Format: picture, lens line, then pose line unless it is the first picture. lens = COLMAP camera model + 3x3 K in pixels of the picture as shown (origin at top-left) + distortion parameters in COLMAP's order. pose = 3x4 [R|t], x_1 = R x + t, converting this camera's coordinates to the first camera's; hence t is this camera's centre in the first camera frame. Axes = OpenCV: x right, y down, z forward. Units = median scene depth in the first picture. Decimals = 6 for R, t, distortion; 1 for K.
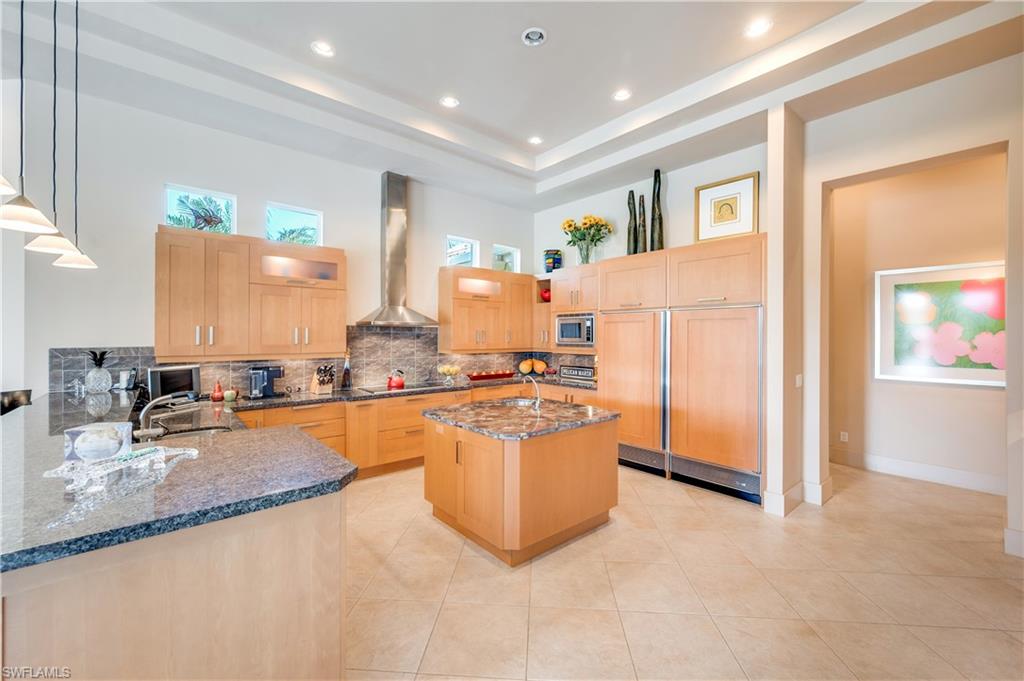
lens RADIAL K [[409.0, 0, 513.8], [0, 409.0, 337.3], [0, 0, 1]] dist [-0.000855, 0.000004]
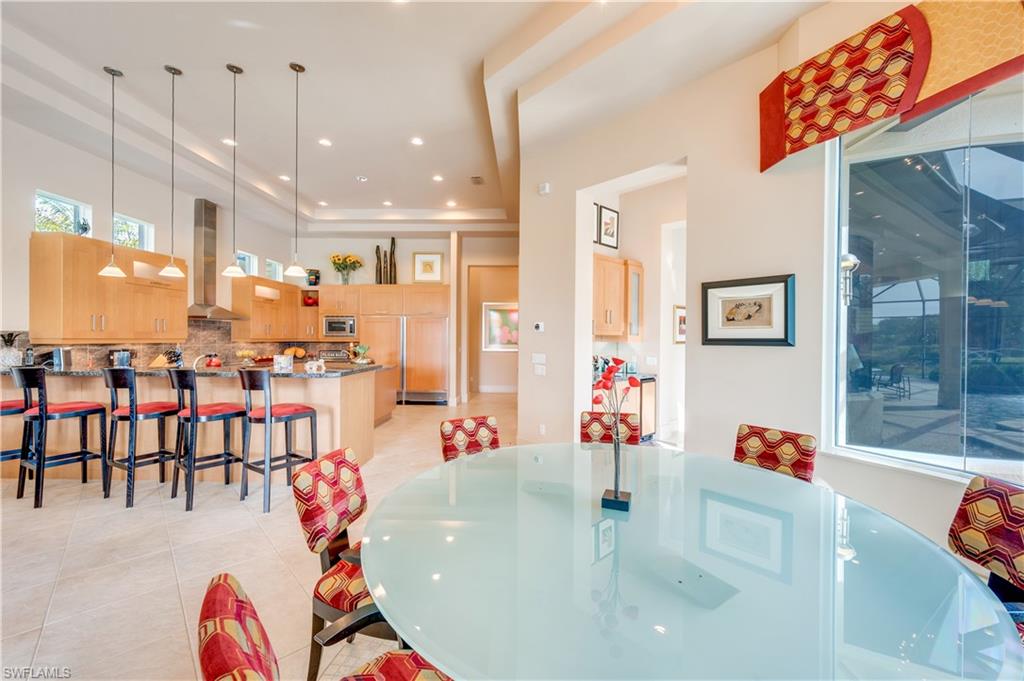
lens RADIAL K [[409.0, 0, 513.8], [0, 409.0, 337.3], [0, 0, 1]] dist [-0.000855, 0.000004]
pose [[0.676446, 0.004448, 0.736479, -0.587468], [-0.003738, 0.999990, -0.002606, 0.027640], [-0.736483, -0.000990, 0.676455, -0.577093]]
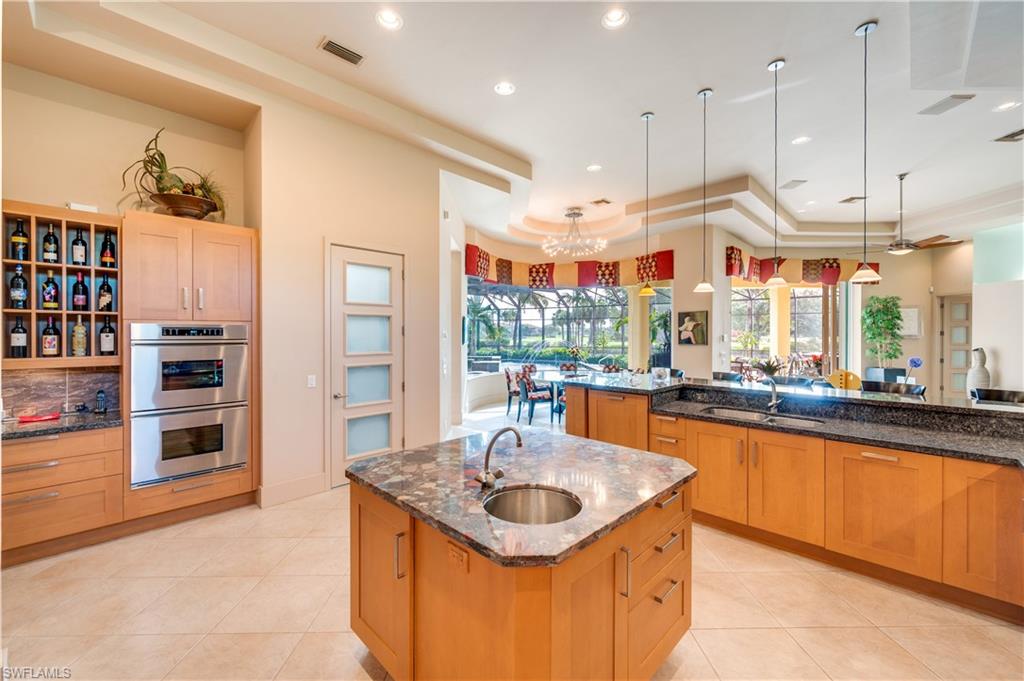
lens RADIAL K [[409.0, 0, 513.8], [0, 409.0, 337.3], [0, 0, 1]] dist [-0.000855, 0.000004]
pose [[-0.996758, -0.004100, -0.080350, 0.043080], [-0.005109, 0.999911, 0.012356, -0.007014], [0.080292, 0.012727, -0.996690, 1.072817]]
